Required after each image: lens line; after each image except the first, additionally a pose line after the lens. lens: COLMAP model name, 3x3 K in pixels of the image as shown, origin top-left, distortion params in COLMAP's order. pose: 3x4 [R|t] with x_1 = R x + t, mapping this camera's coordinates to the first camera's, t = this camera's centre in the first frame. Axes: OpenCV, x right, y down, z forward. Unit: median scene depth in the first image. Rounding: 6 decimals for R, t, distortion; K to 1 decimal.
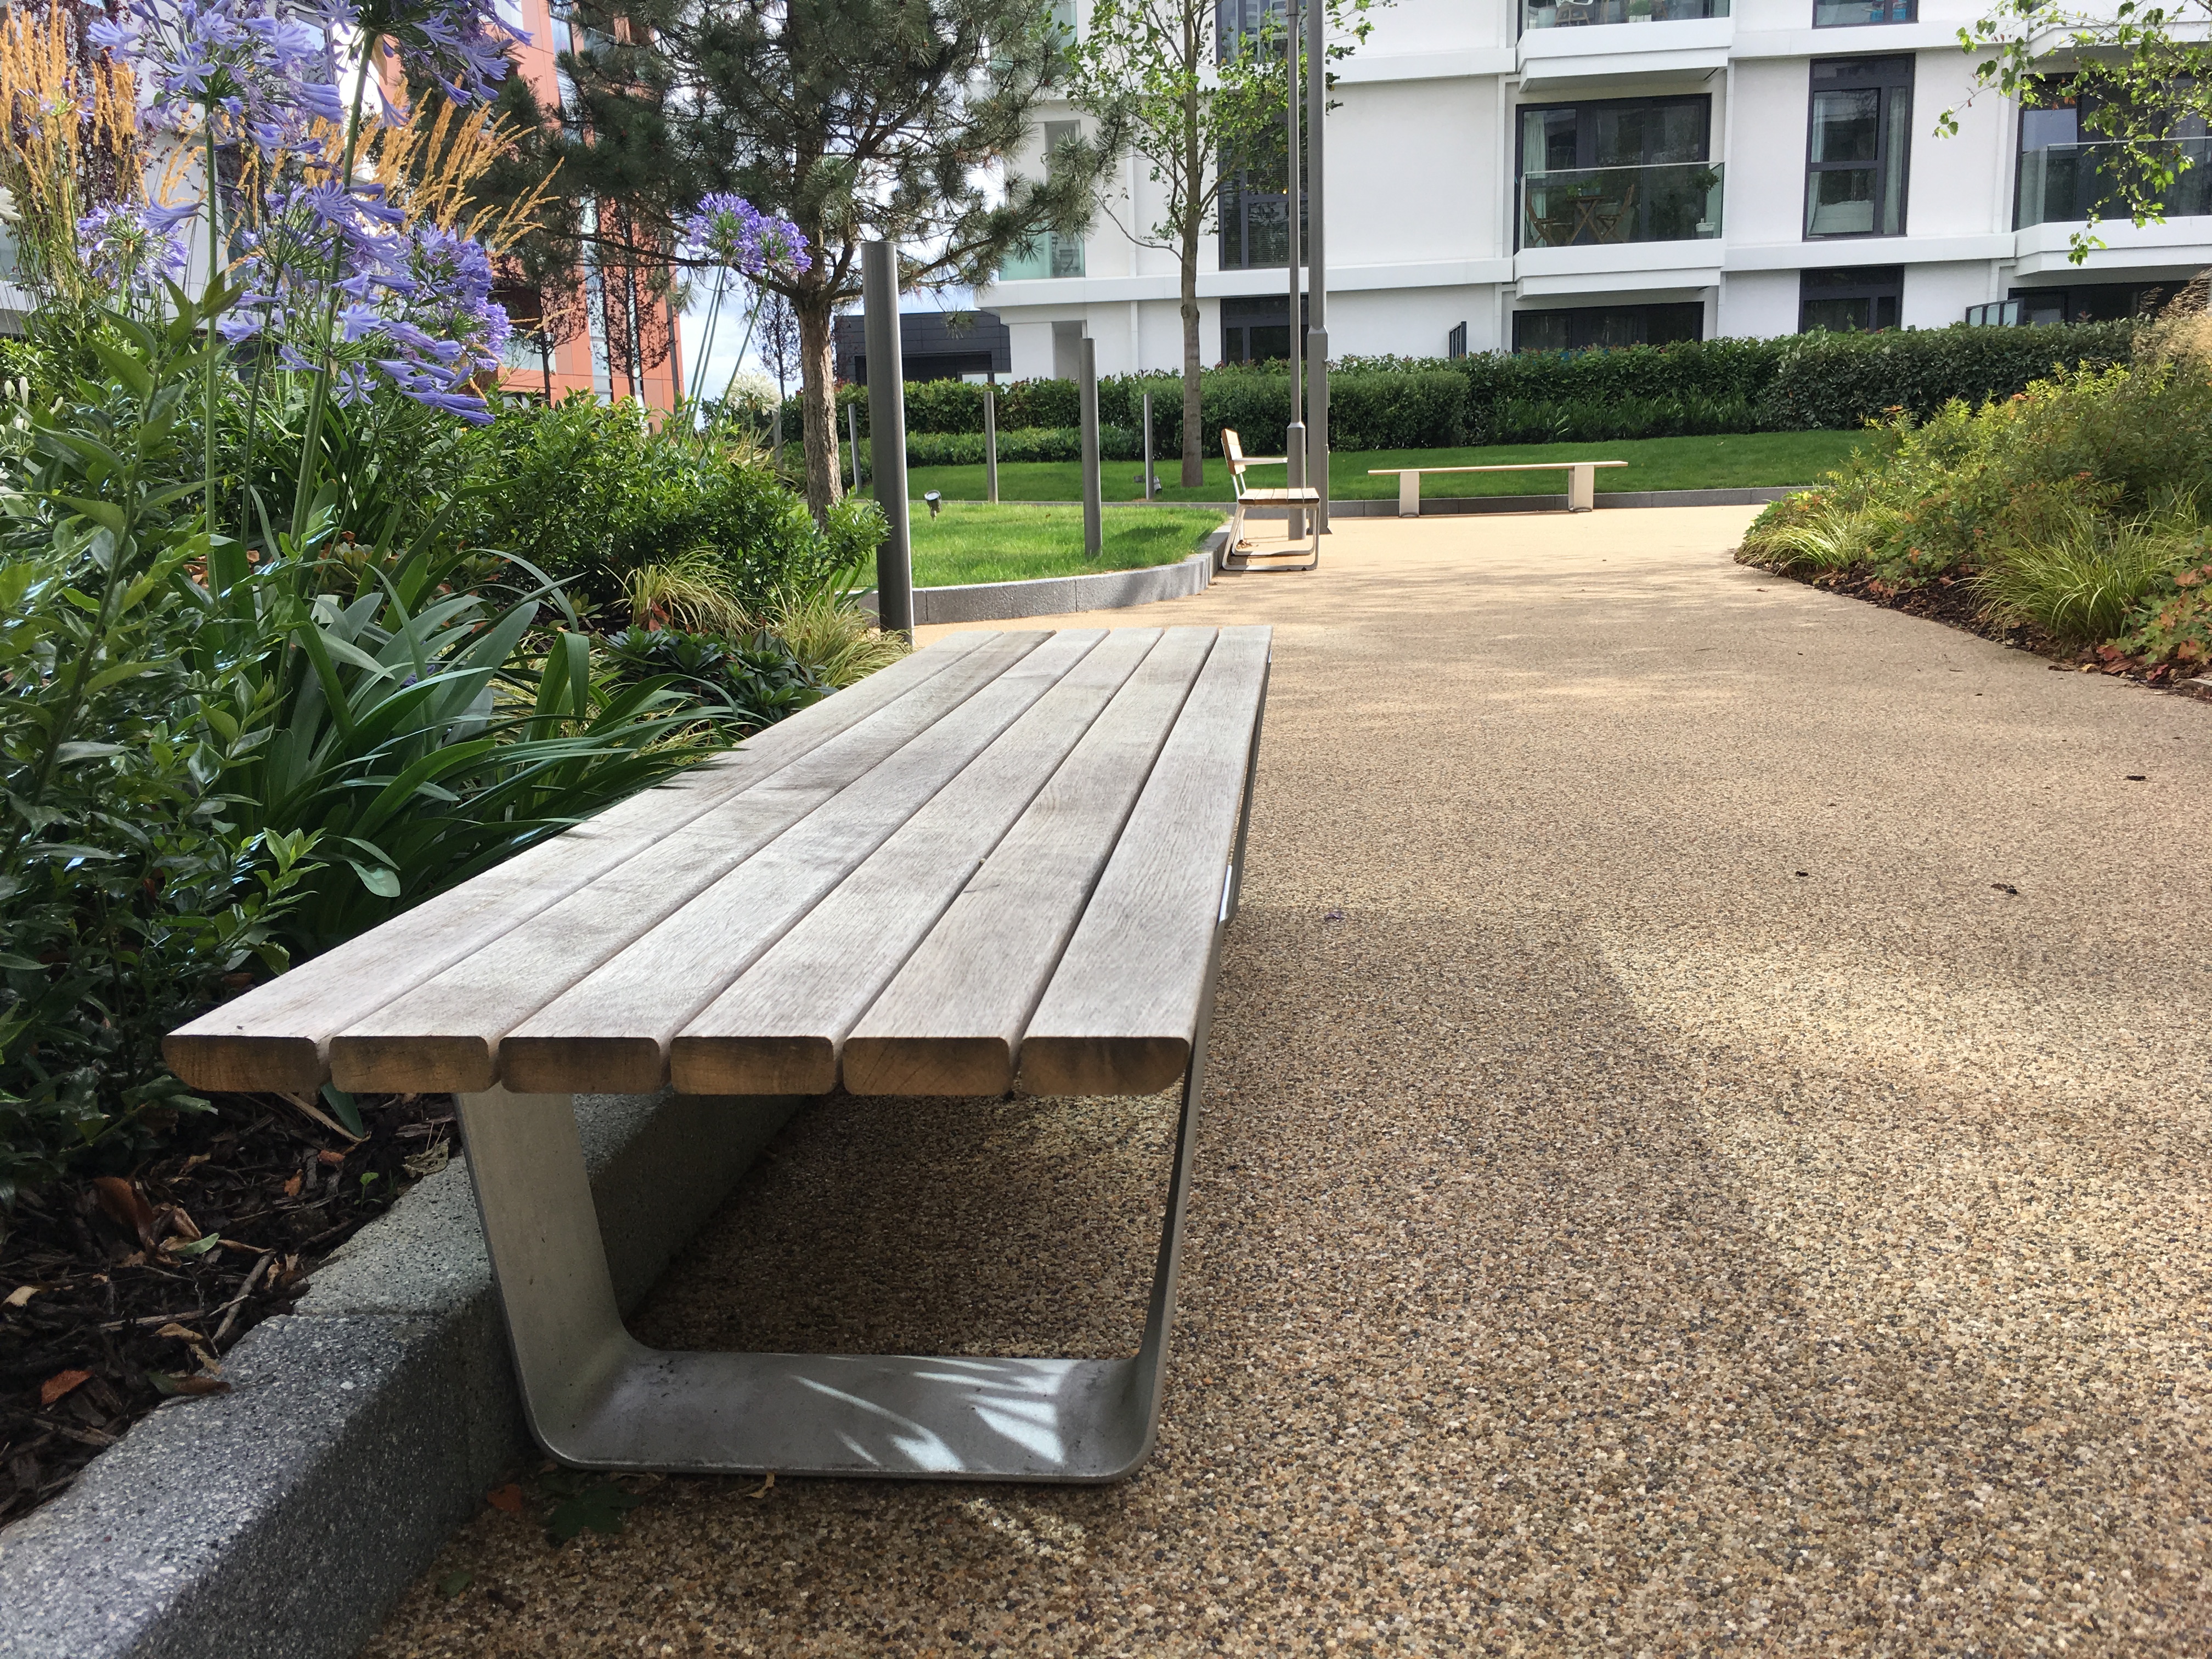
lens RADIAL K [[1884.6, 0, 1090.4], [0, 1884.6, 835.4], [0, 0, 1]] dist [0.064177, -0.081293]
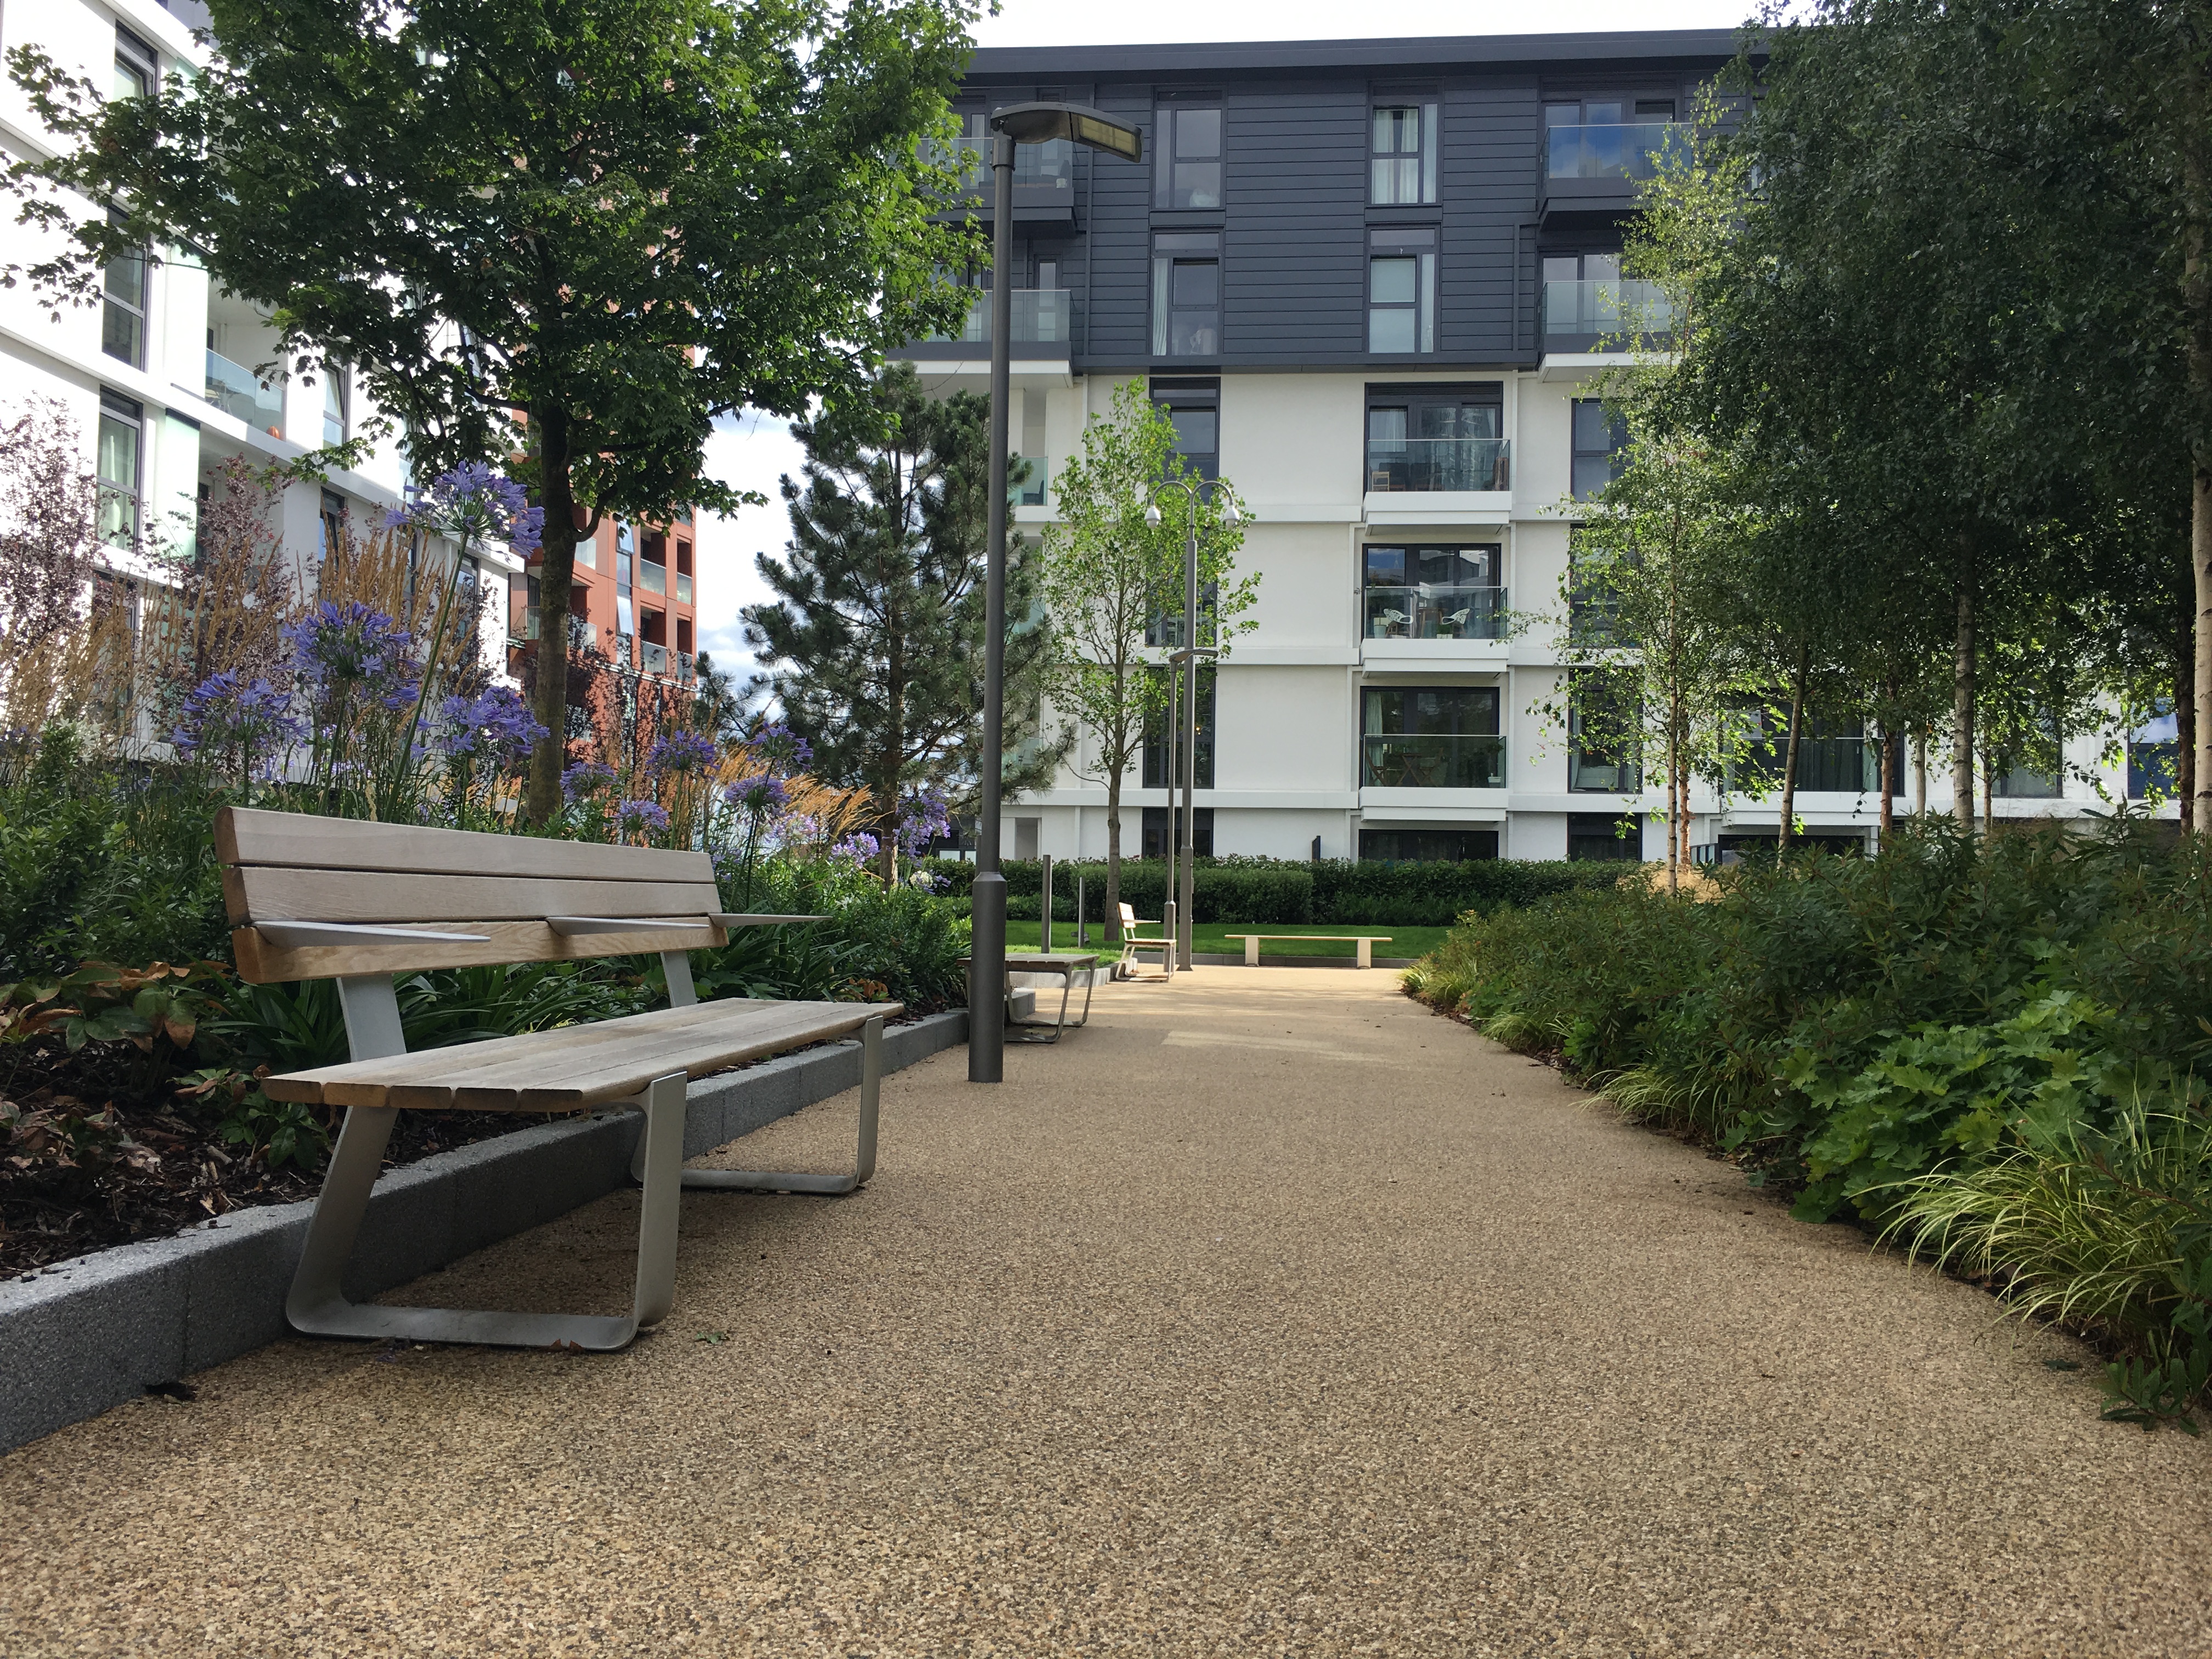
lens RADIAL K [[1884.6, 0, 1103.2], [0, 1884.6, 830.7], [0, 0, 1]] dist [0.064177, -0.081293]
pose [[0.997980, 0.053197, 0.034720, -0.004172], [-0.043022, 0.968133, -0.246715, 0.065965], [-0.046738, 0.244723, 0.968466, -0.305331]]
